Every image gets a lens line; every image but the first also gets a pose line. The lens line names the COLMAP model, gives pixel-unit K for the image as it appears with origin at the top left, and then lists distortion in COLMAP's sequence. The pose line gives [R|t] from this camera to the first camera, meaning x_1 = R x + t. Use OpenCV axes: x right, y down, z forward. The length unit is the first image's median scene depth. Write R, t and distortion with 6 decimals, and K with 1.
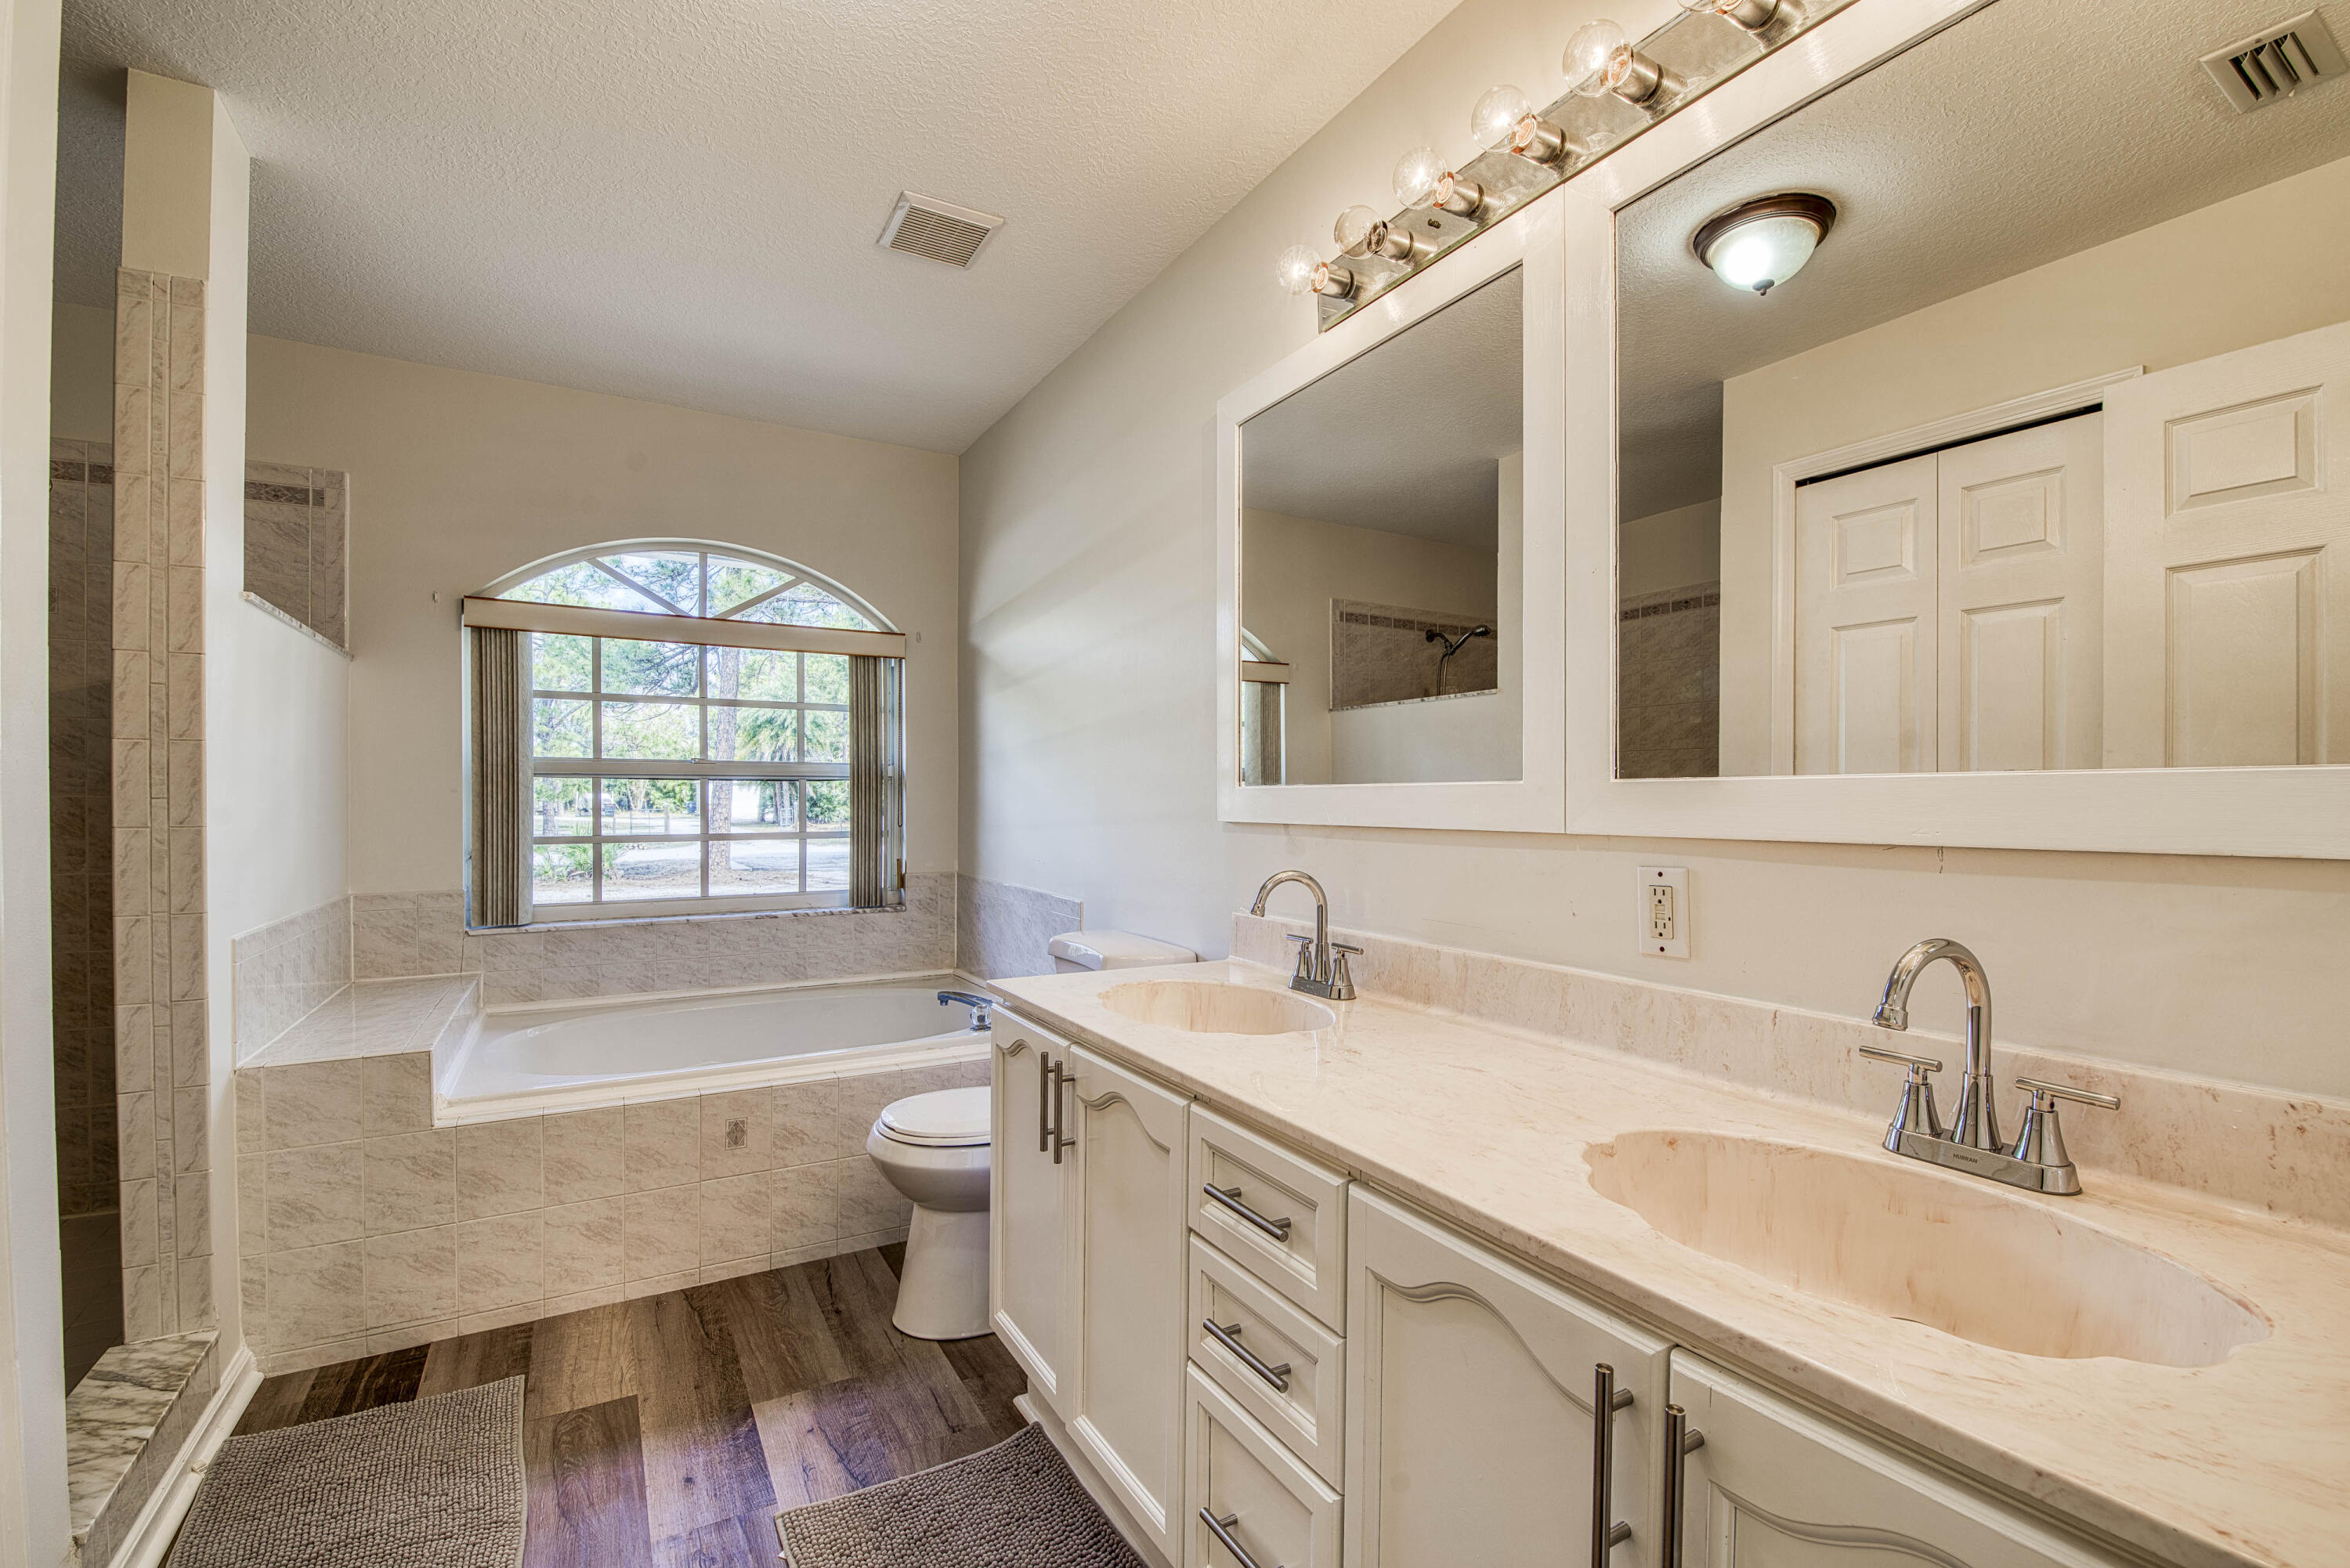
lens RADIAL K [[1010.0, 0, 1202.1], [0, 1010.0, 805.1], [0, 0, 1]] dist [-0.002684, -0.010044]
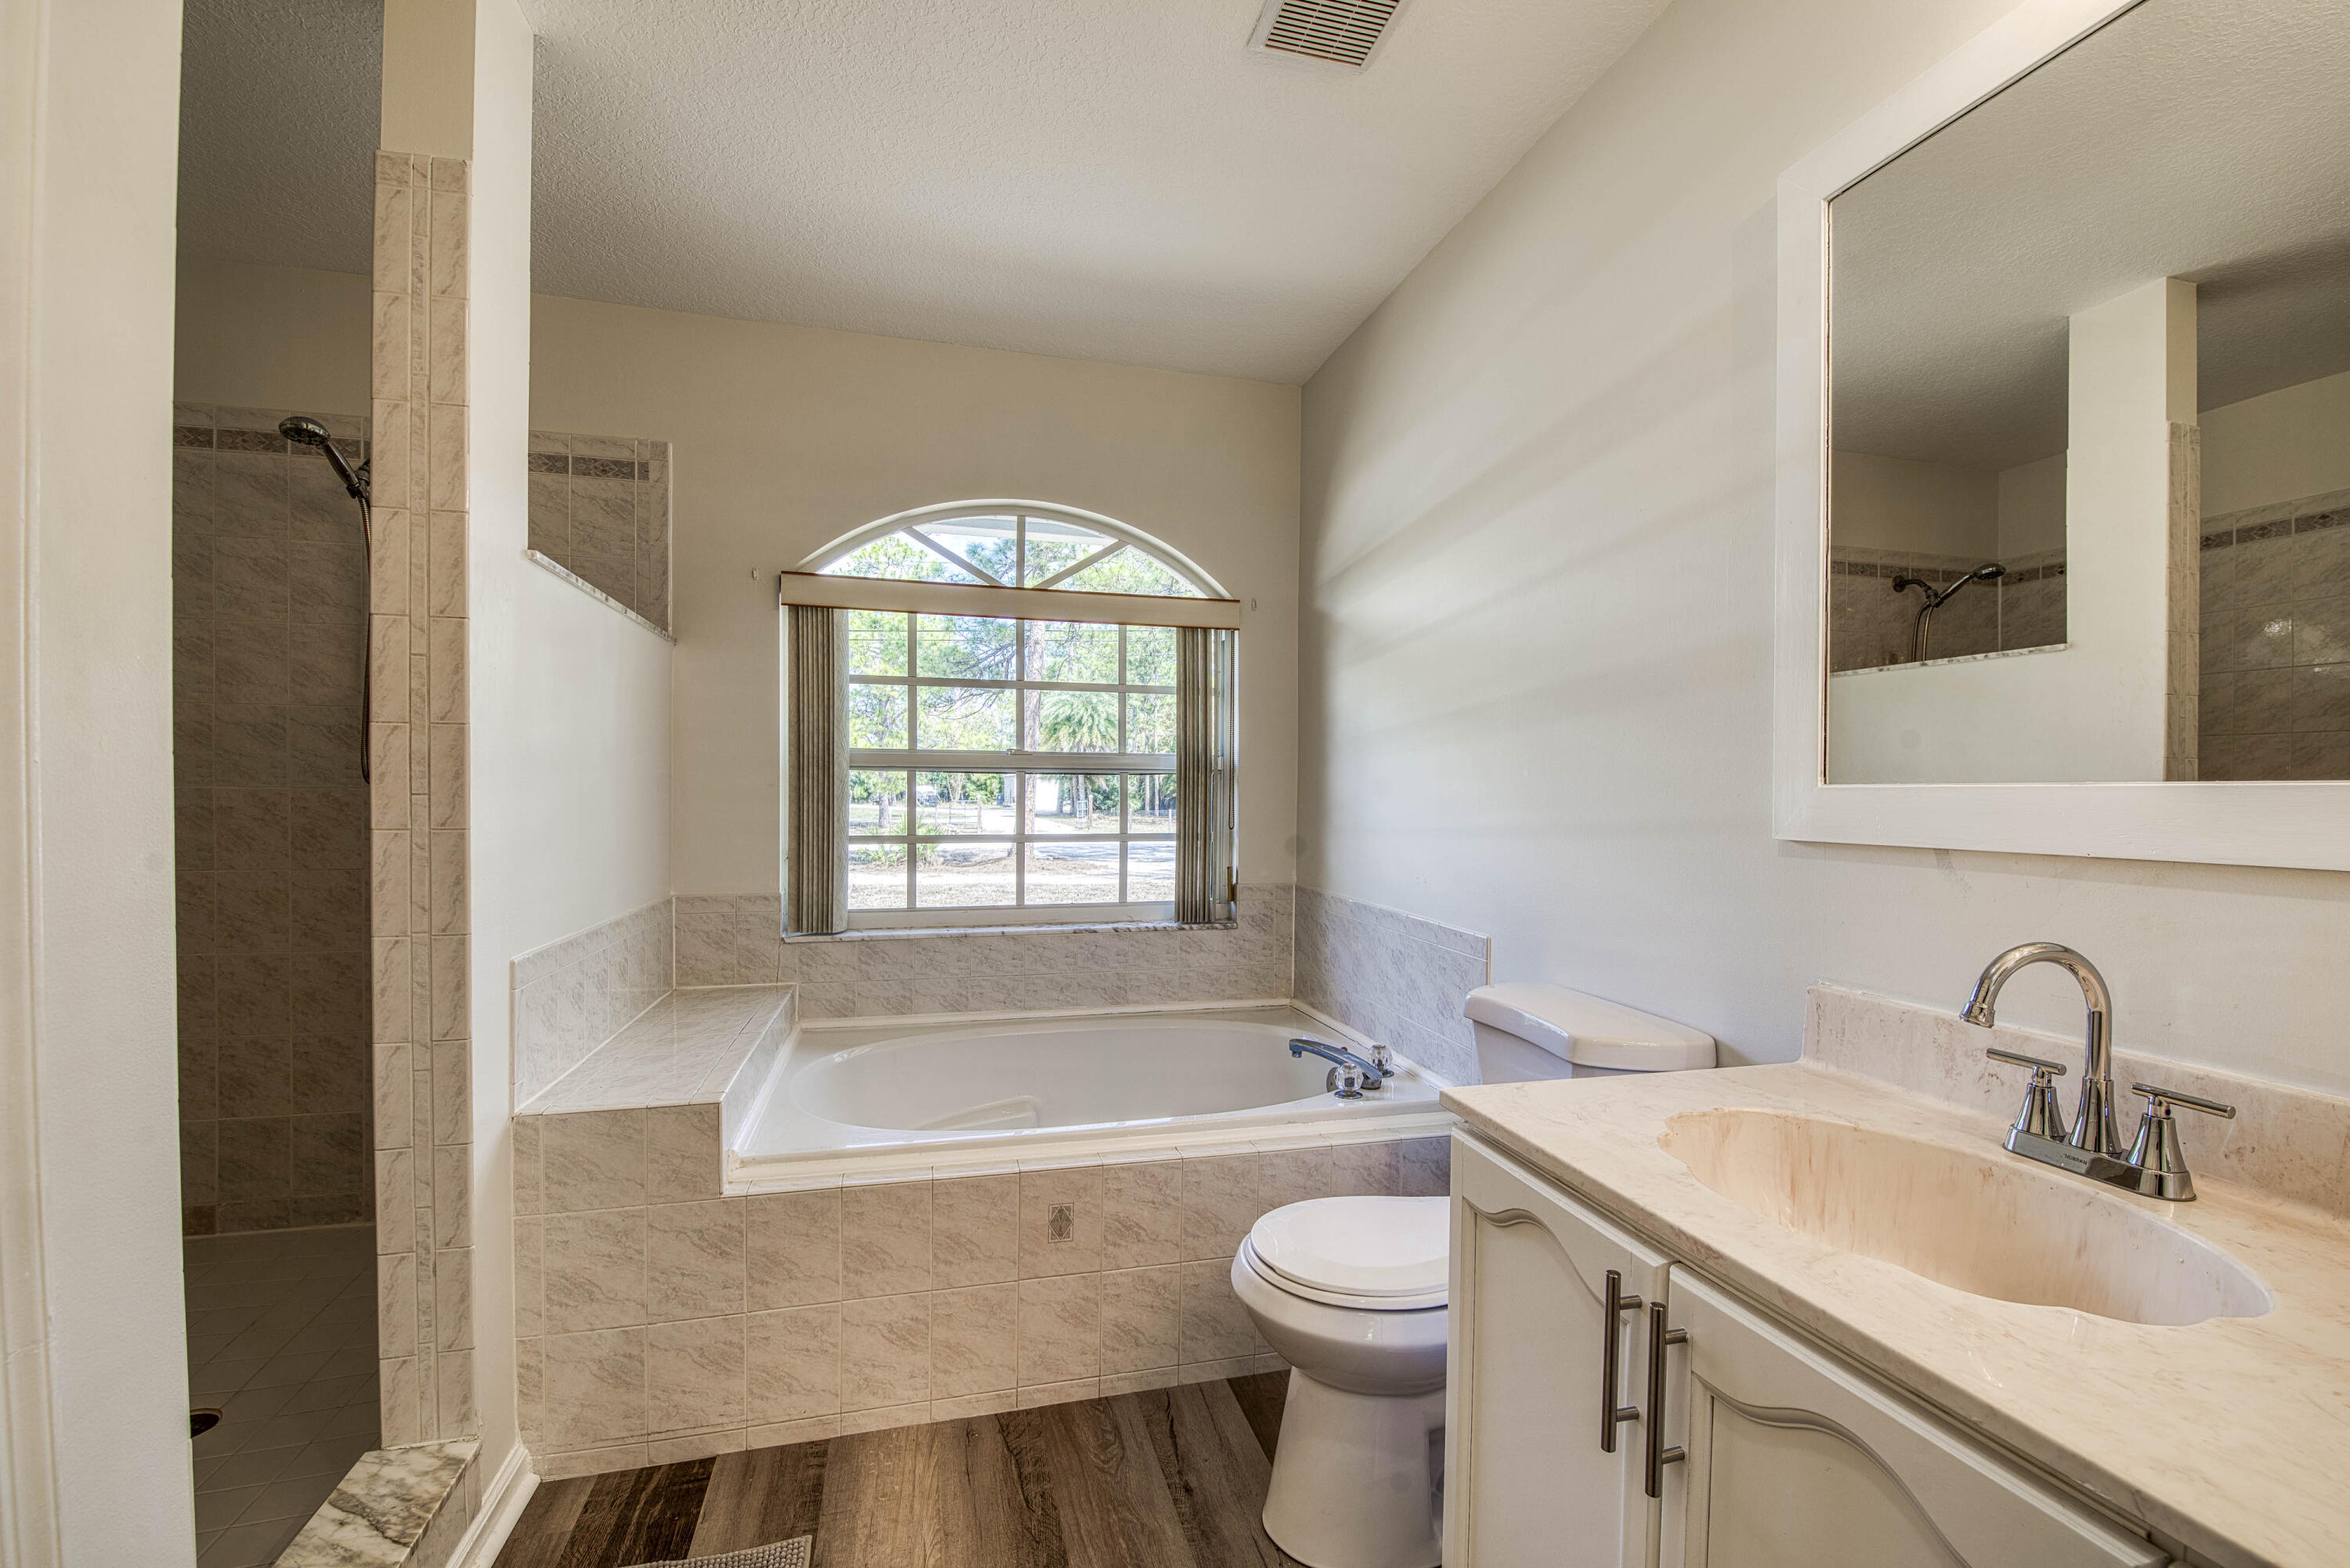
lens RADIAL K [[1010.0, 0, 1202.1], [0, 1010.0, 805.1], [0, 0, 1]] dist [-0.002684, -0.010044]
pose [[0.963457, 0.008968, -0.267714, -0.144684], [-0.007479, 0.999950, 0.006580, -0.005815], [0.267760, -0.004338, 0.963476, 0.266443]]
